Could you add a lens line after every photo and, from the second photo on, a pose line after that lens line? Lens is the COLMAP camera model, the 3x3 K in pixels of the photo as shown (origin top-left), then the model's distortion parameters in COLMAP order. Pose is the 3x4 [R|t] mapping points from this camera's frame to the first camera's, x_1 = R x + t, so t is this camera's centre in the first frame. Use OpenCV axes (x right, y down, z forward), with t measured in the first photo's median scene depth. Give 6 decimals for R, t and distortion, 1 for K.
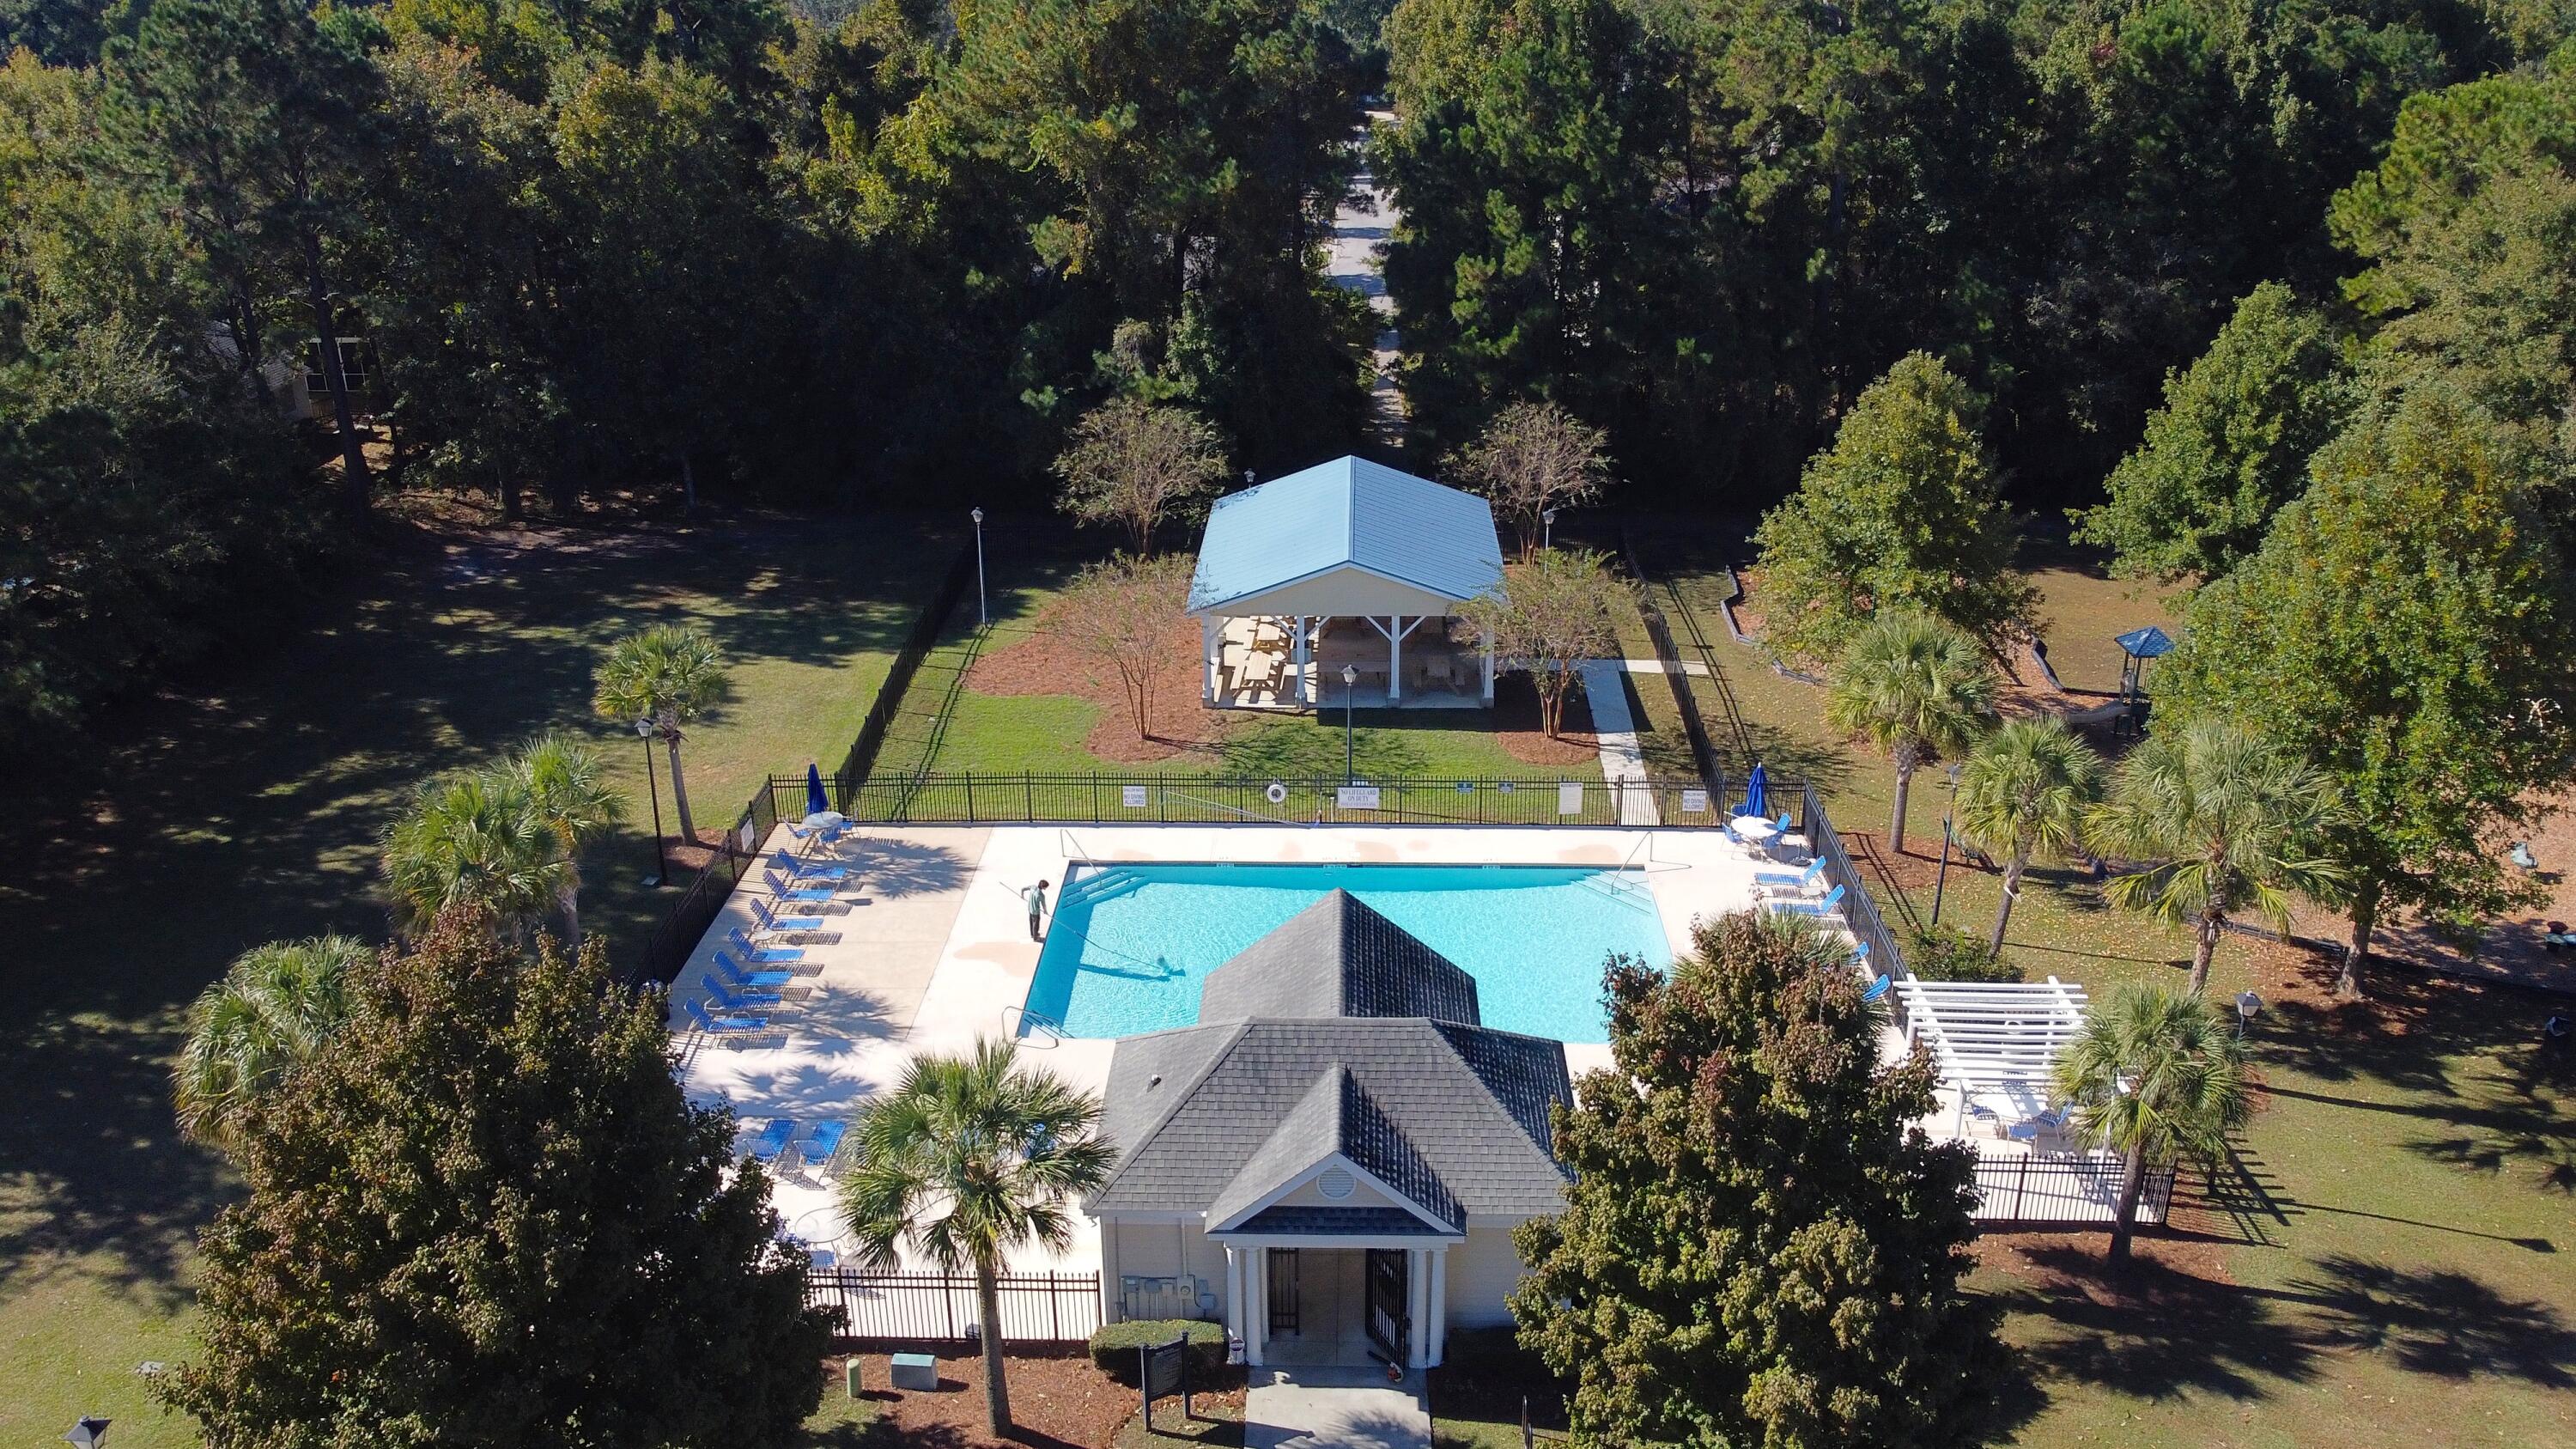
lens RADIAL K [[1953.4, 0, 1288.0], [0, 1953.4, 722.8], [0, 0, 1]] dist [0.010683, -0.019309]
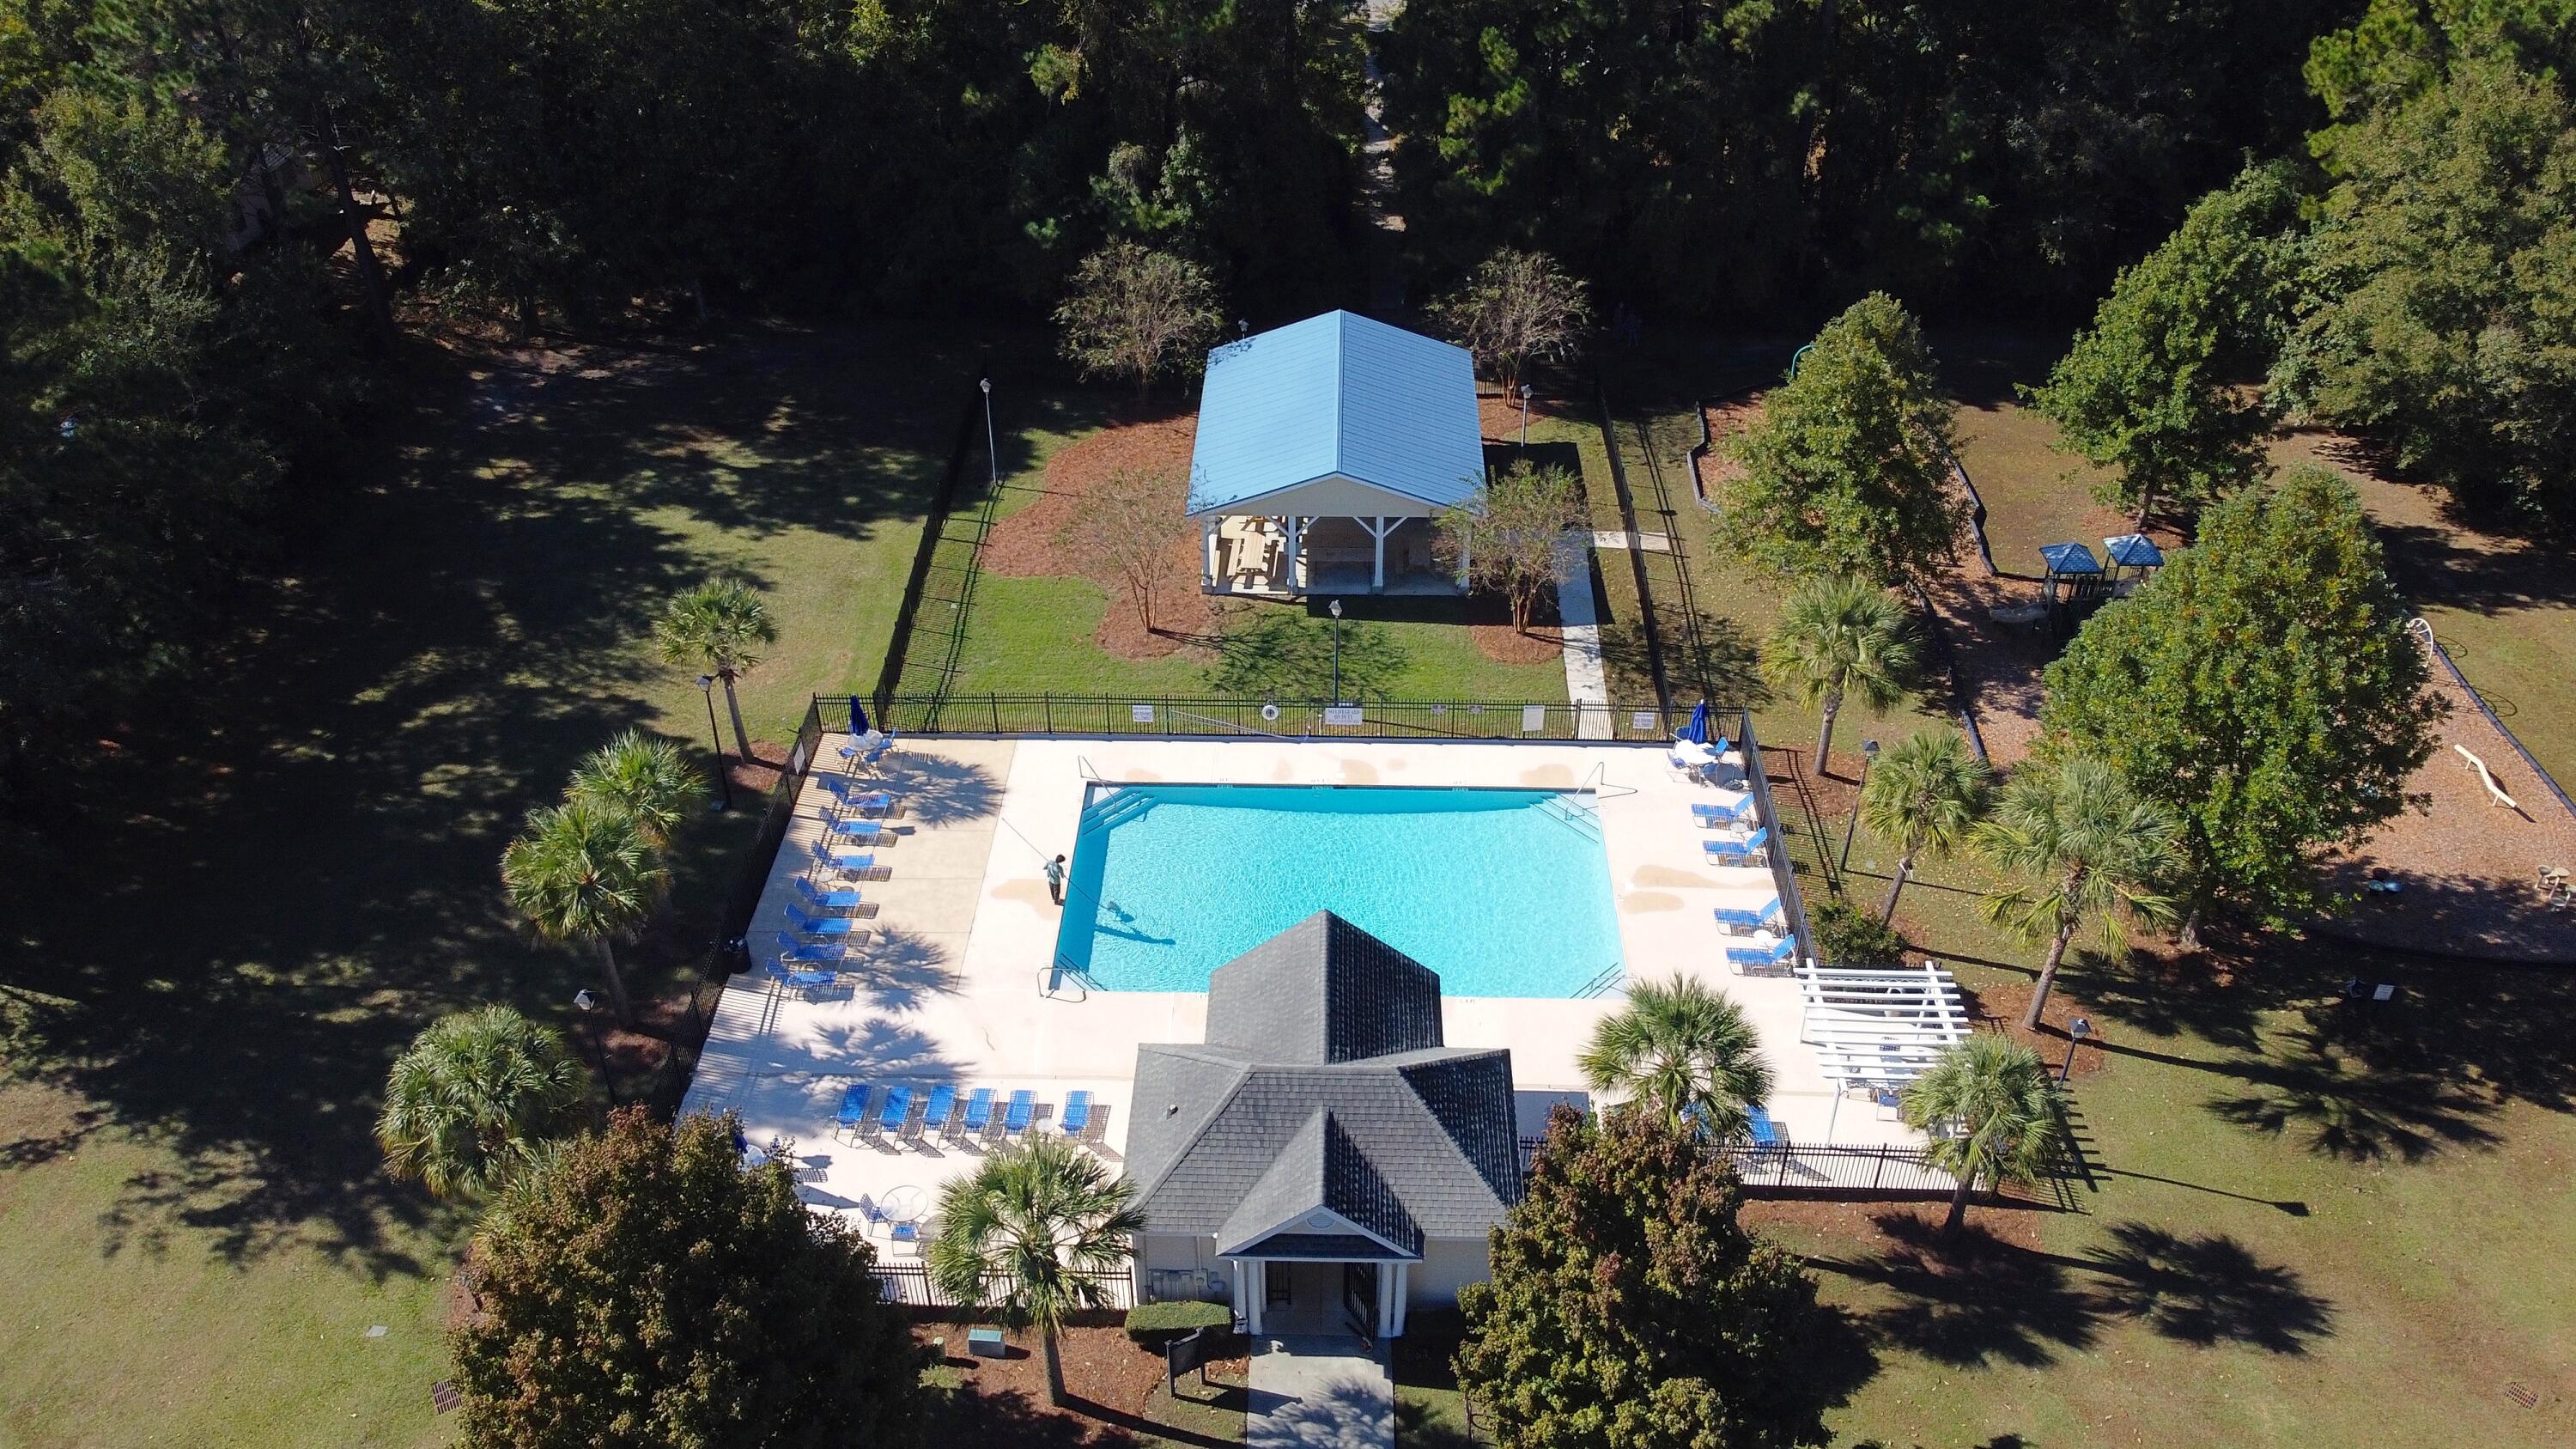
lens RADIAL K [[1953.4, 0, 1291.1], [0, 1953.4, 717.3], [0, 0, 1]] dist [0.010683, -0.019309]
pose [[0.999959, 0.002615, 0.008612, -0.003858], [-0.004486, 0.974335, 0.225060, -0.215314], [-0.007803, -0.225090, 0.974307, -0.088117]]
